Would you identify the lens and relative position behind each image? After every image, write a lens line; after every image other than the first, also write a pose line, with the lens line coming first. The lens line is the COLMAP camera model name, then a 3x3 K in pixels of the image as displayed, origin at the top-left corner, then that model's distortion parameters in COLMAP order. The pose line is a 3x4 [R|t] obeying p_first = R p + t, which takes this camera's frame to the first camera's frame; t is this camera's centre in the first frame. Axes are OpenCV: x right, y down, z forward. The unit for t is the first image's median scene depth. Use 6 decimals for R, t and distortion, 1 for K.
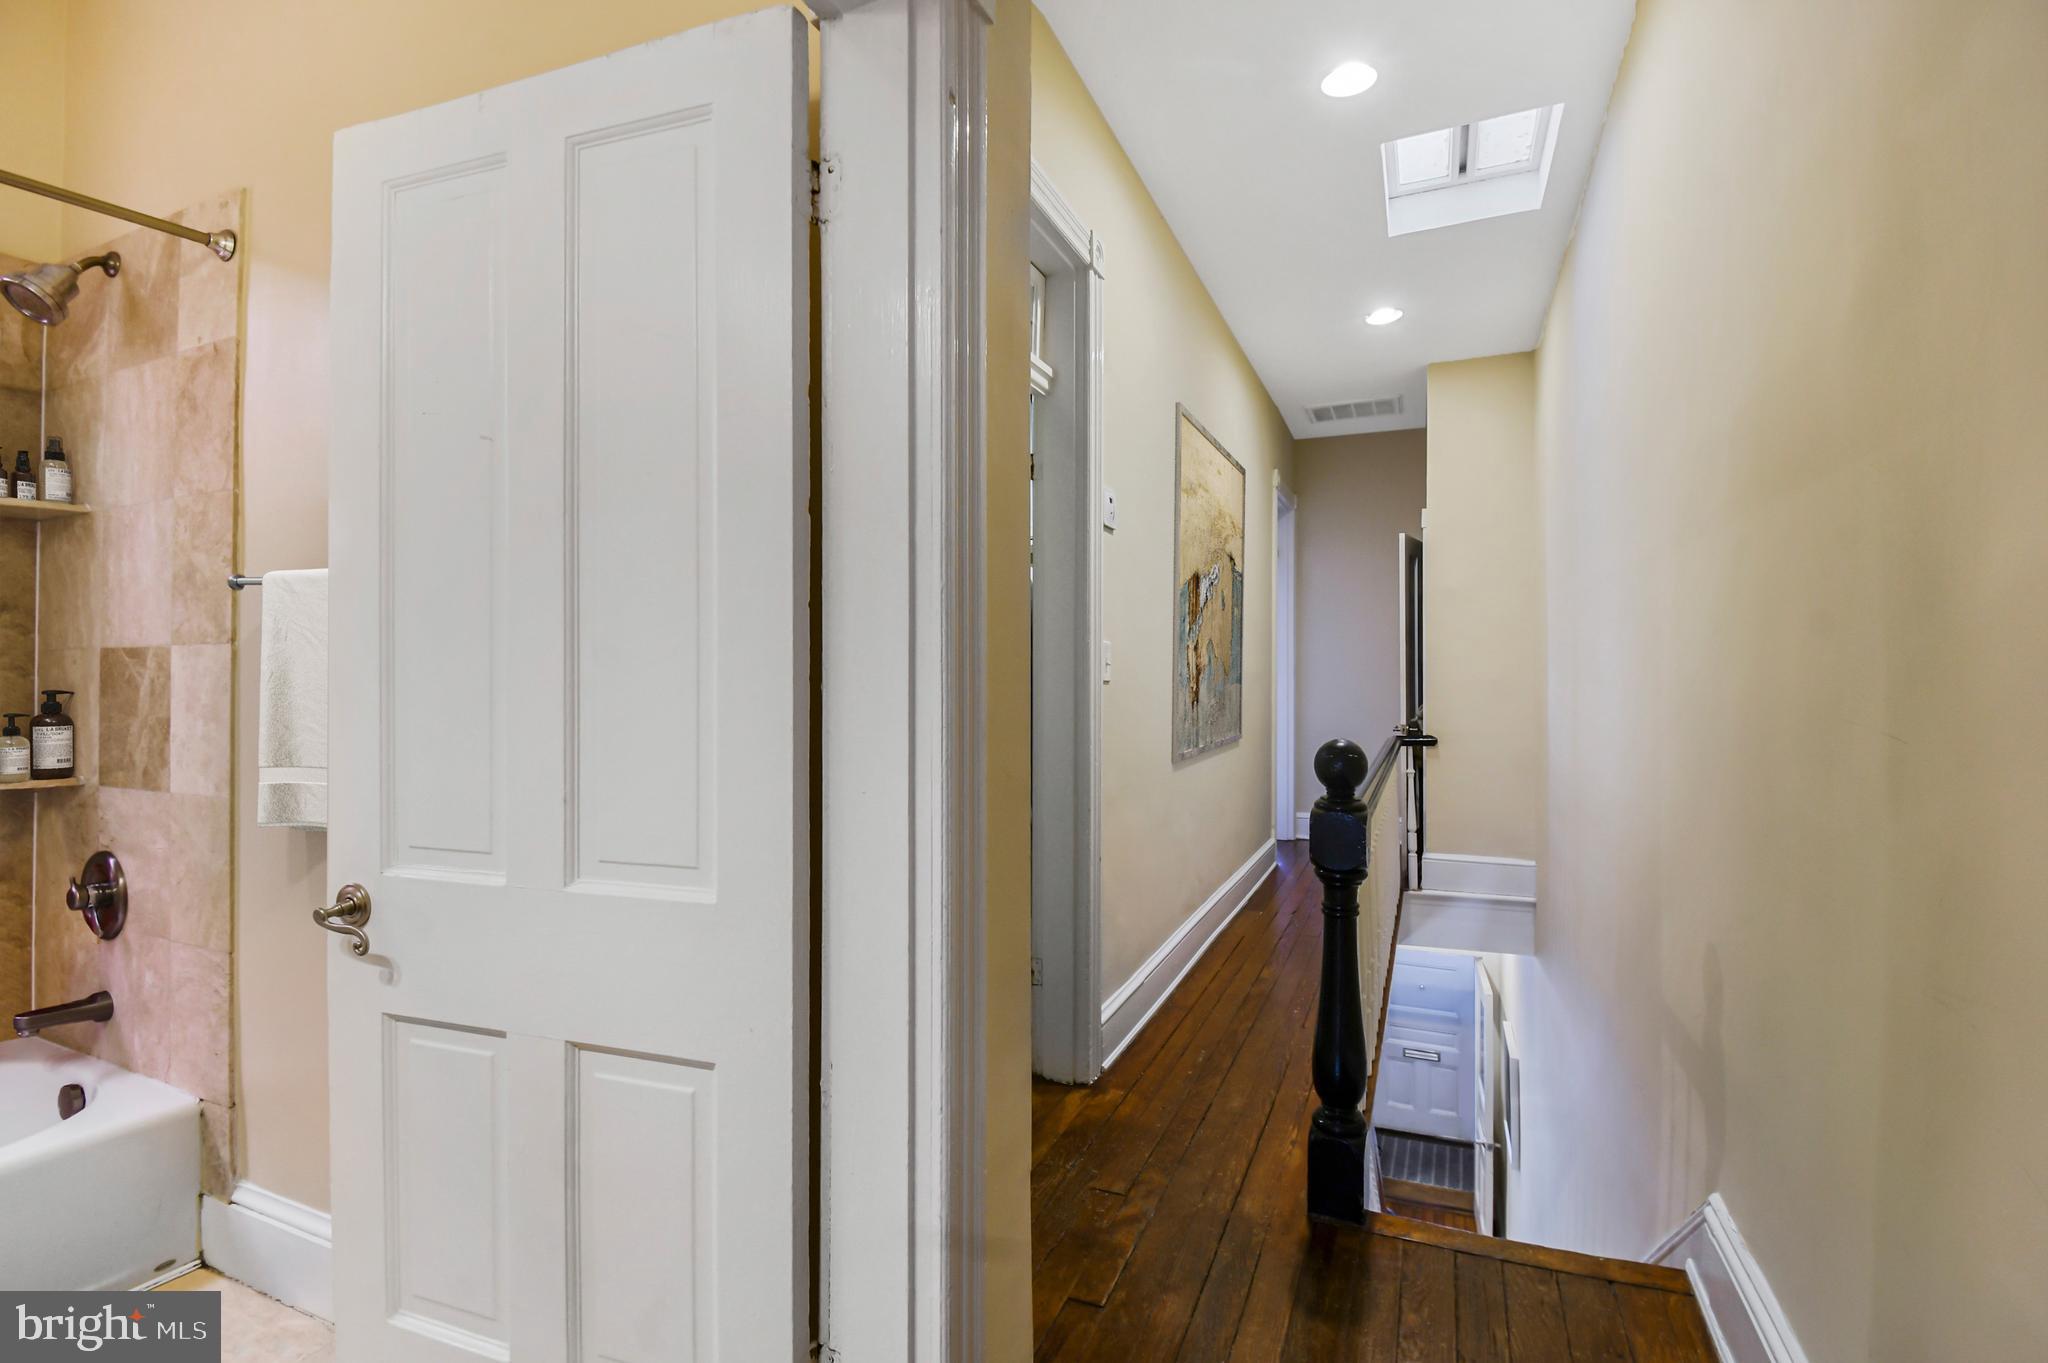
lens RADIAL K [[925.9, 0, 1024.0], [0, 925.9, 681.5], [0, 0, 1]] dist [-0.000892, -0.000370]
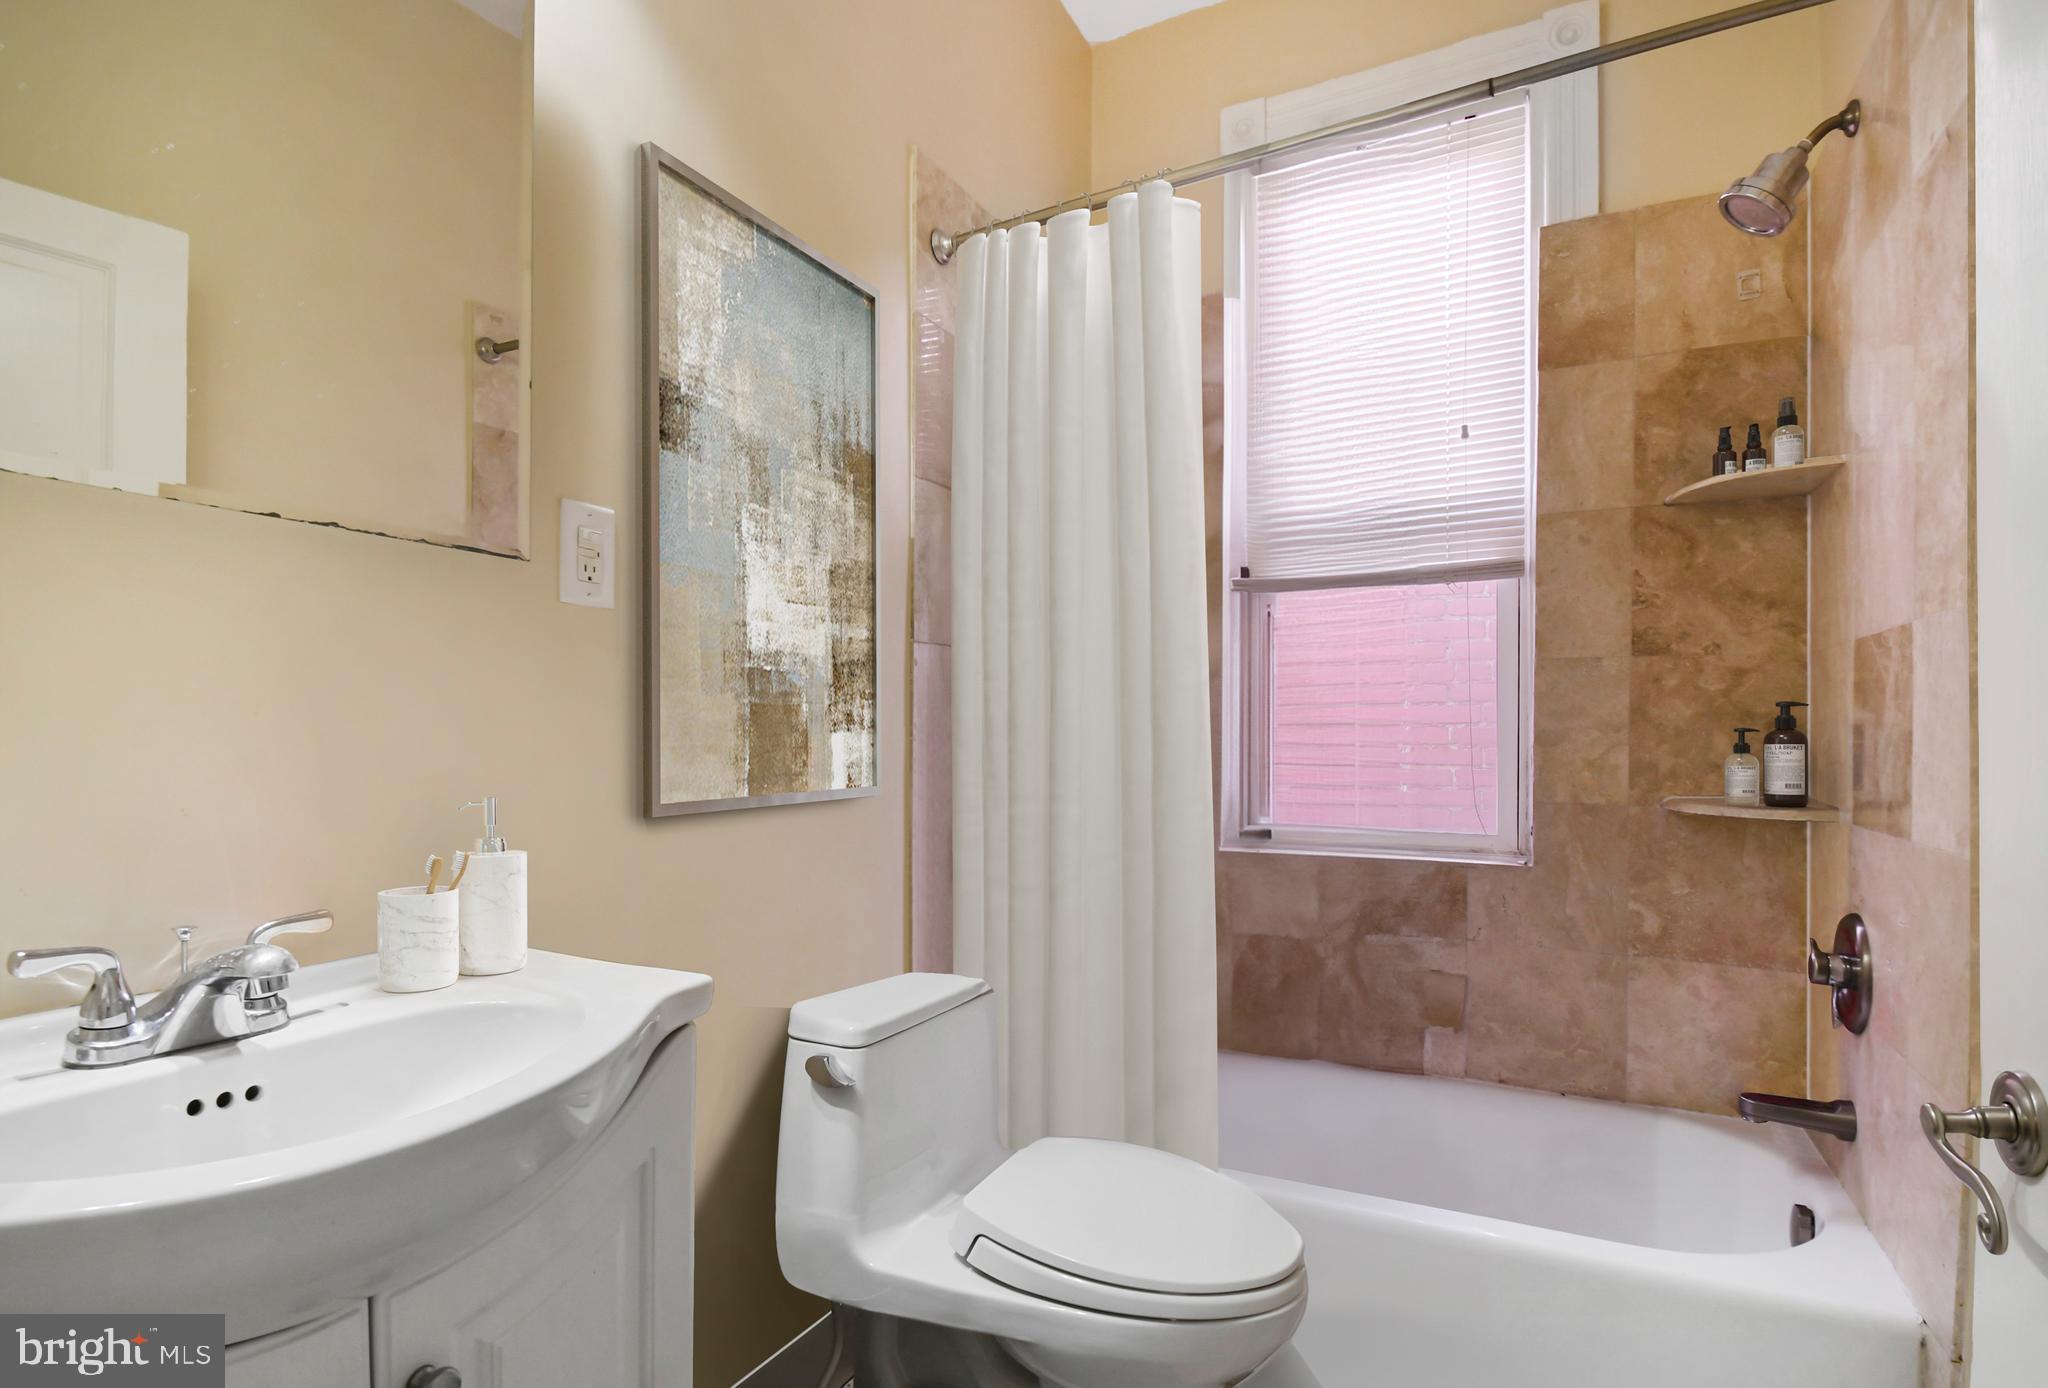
lens RADIAL K [[996.1, 0, 1024.2], [0, 996.1, 750.6], [0, 0, 1]] dist [-0.030819, 0.000204]
pose [[-0.068422, 0.007908, -0.997625, -0.175715], [0.004036, 0.999963, 0.007650, 0.045046], [0.997648, -0.003503, -0.068452, 0.397858]]
